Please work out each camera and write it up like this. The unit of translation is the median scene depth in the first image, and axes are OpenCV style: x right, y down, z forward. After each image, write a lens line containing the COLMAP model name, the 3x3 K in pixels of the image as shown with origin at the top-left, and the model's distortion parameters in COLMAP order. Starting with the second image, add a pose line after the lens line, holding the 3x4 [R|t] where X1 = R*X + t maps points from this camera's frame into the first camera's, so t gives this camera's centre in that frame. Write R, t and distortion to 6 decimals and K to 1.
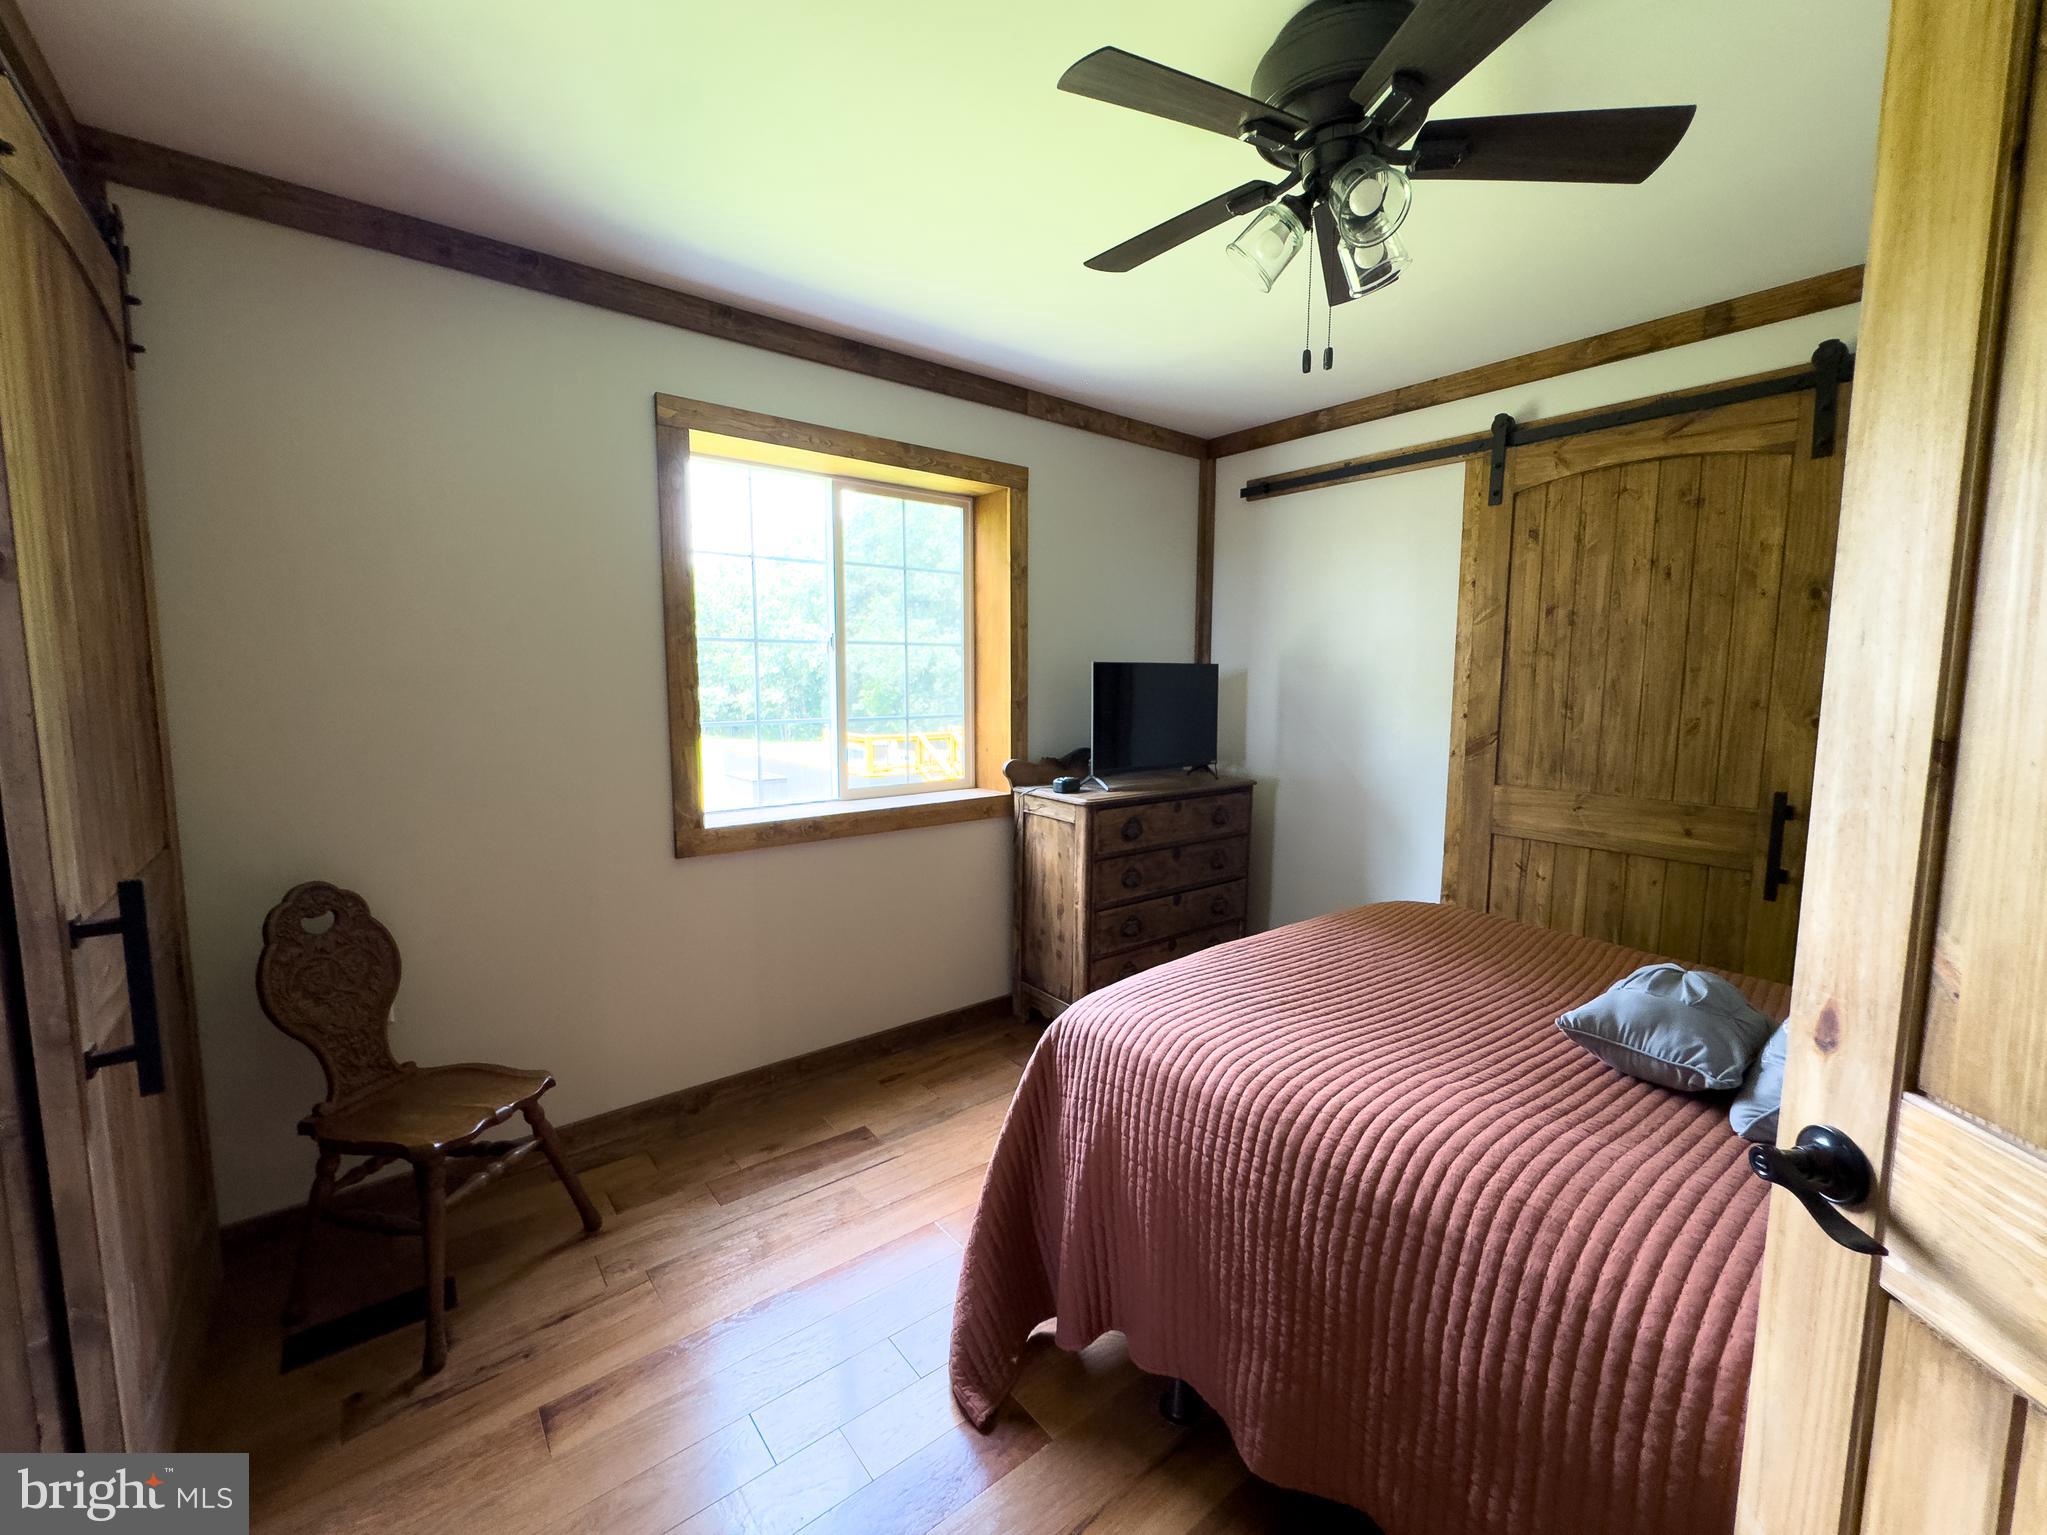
lens RADIAL K [[824.5, 0, 1023.5], [0, 824.5, 767.5], [0, 0, 1]] dist [-0.001519, -0.000387]
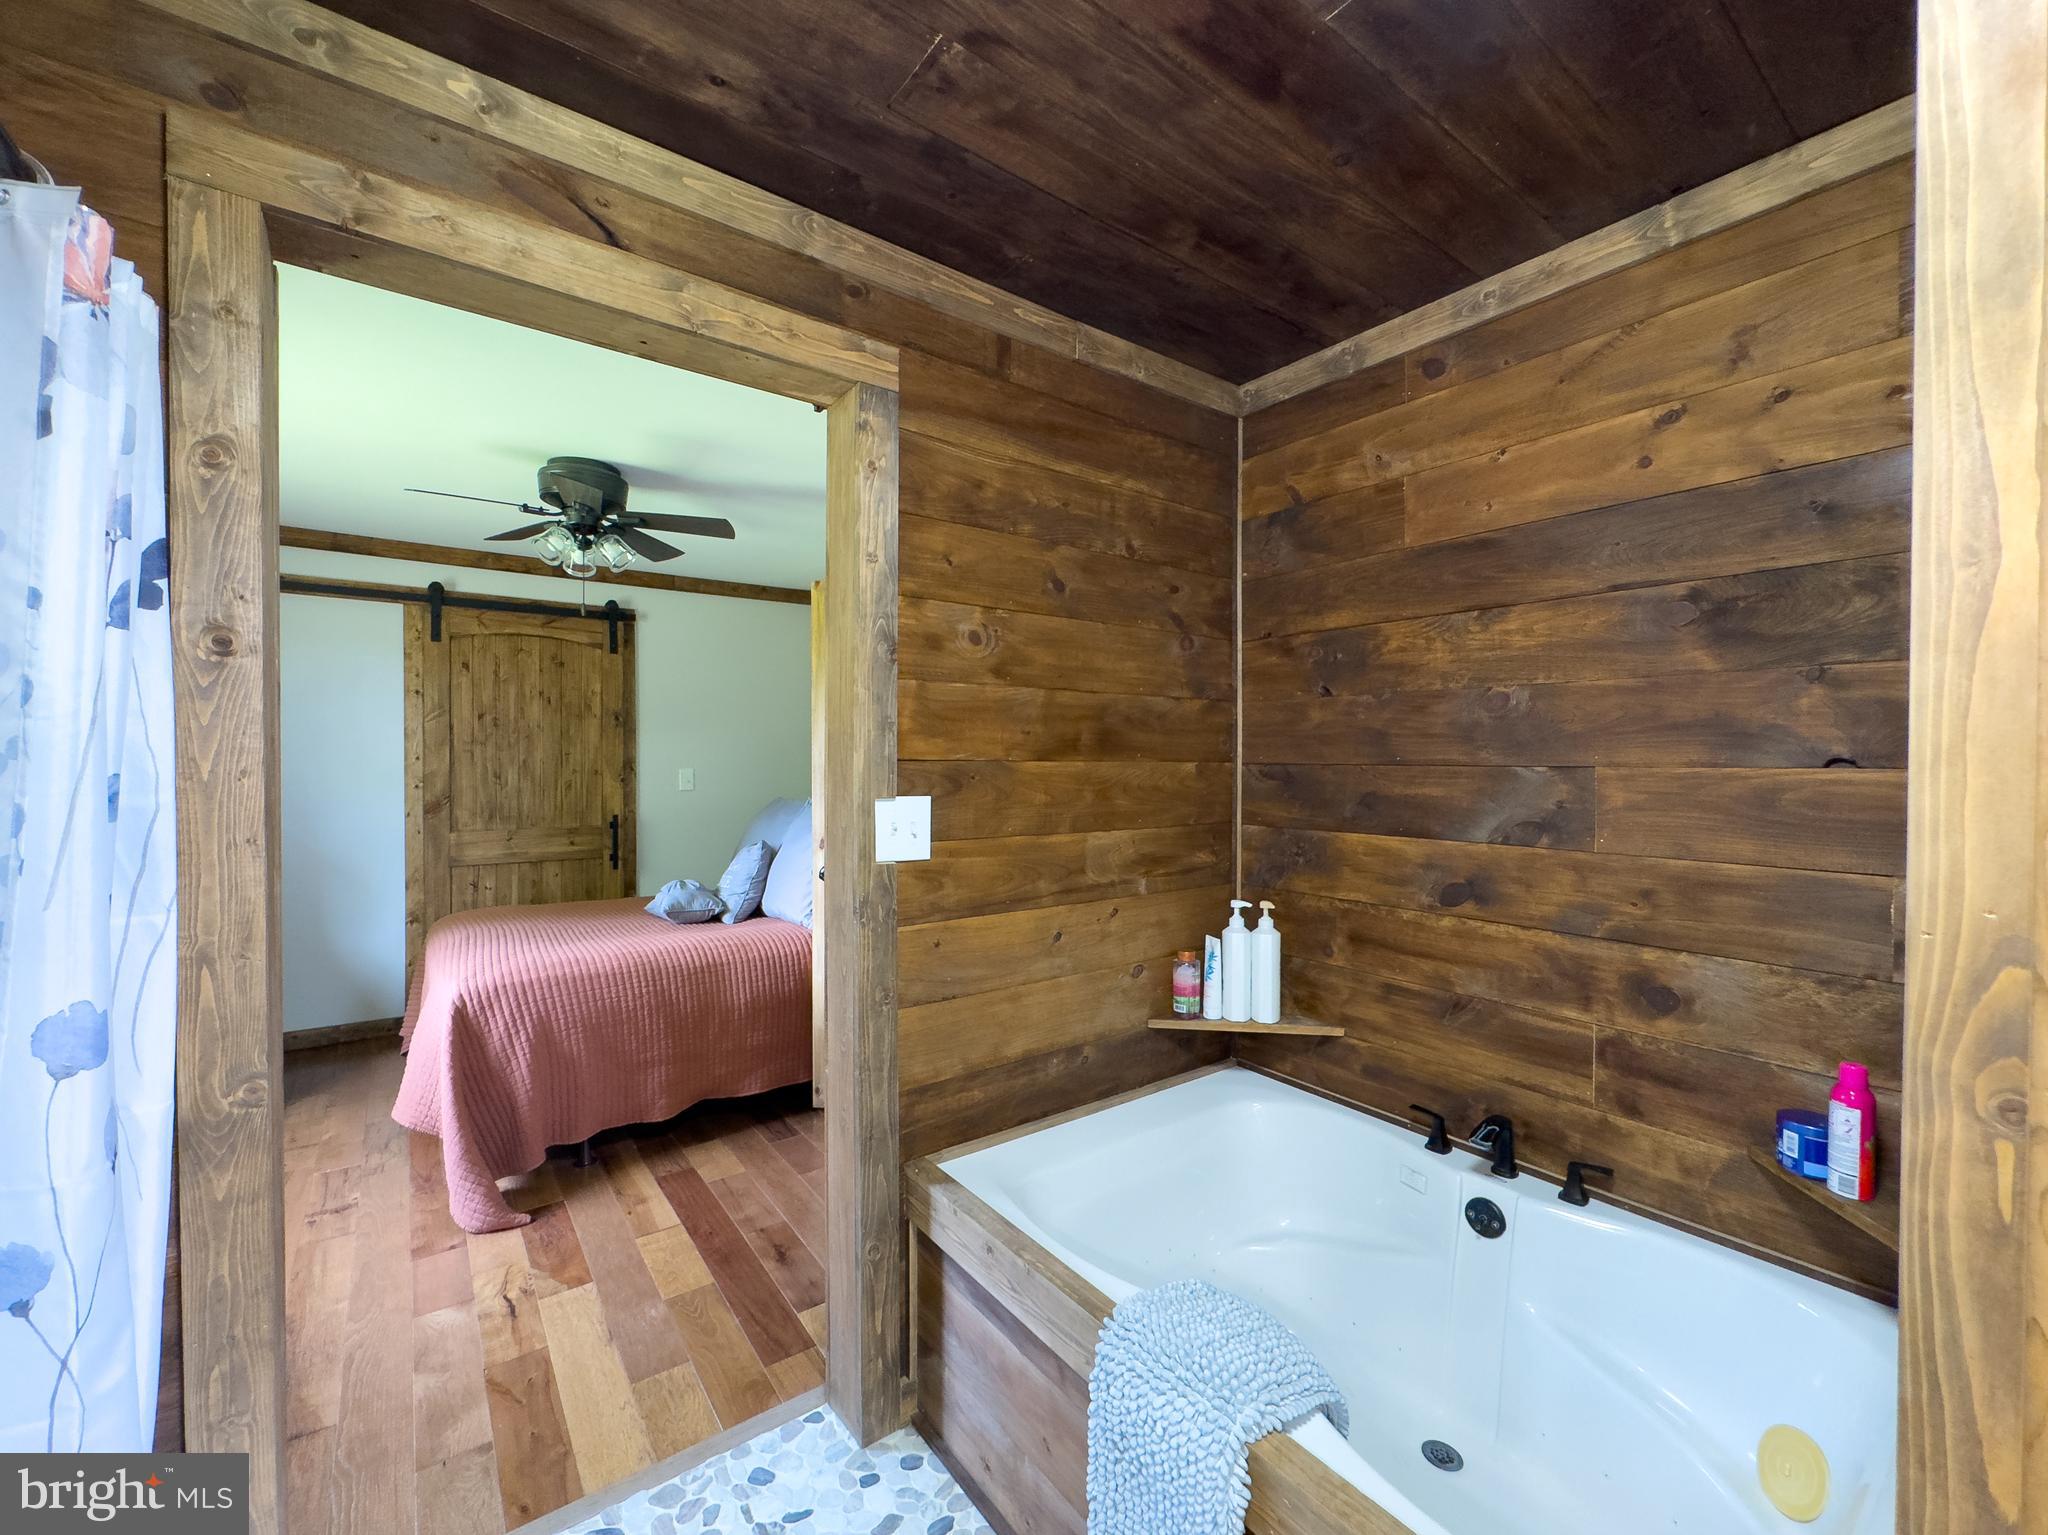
lens RADIAL K [[824.9, 0, 1024.0], [0, 824.9, 767.5], [0, 0, 1]] dist [-0.001519, -0.000387]
pose [[0.029974, -0.018647, 0.999377, -0.903966], [0.107653, 0.994070, 0.015319, -0.006832], [-0.993737, 0.107127, 0.031804, -0.062489]]
